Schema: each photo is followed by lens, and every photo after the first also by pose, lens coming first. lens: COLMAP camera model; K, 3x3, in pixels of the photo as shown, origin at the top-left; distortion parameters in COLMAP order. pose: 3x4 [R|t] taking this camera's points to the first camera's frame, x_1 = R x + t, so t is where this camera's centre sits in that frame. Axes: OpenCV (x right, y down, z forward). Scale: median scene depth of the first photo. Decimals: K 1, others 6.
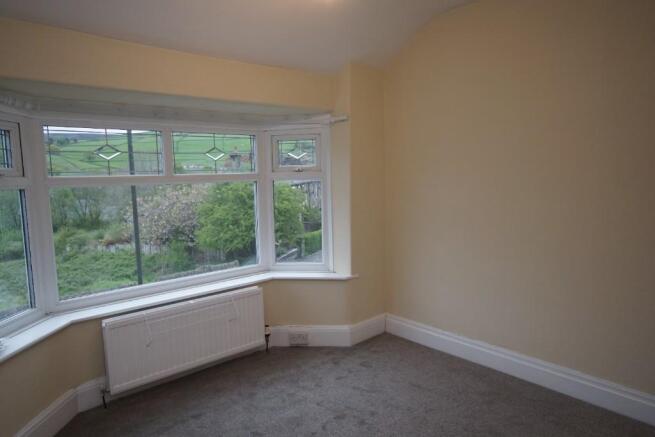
lens RADIAL K [[432.3, 0, 327.5], [0, 432.3, 218.5], [0, 0, 1]] dist [0.001846, 0.001460]
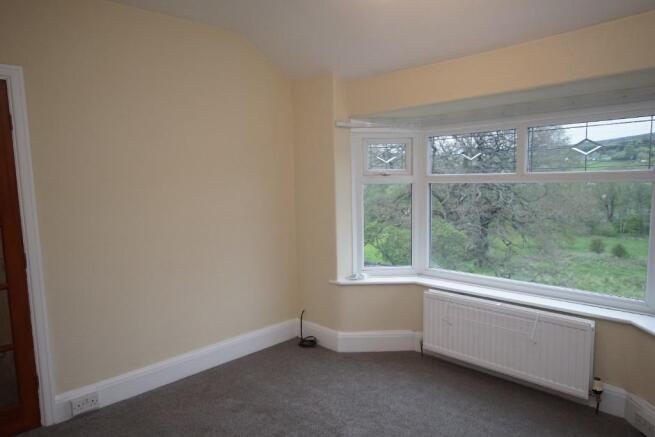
lens RADIAL K [[432.3, 0, 327.5], [0, 432.3, 218.5], [0, 0, 1]] dist [0.001846, 0.001460]
pose [[0.055342, 0.114284, -0.991905, 0.591478], [-0.086220, 0.990264, 0.109284, -0.069961], [0.994738, 0.079474, 0.064657, 0.520840]]
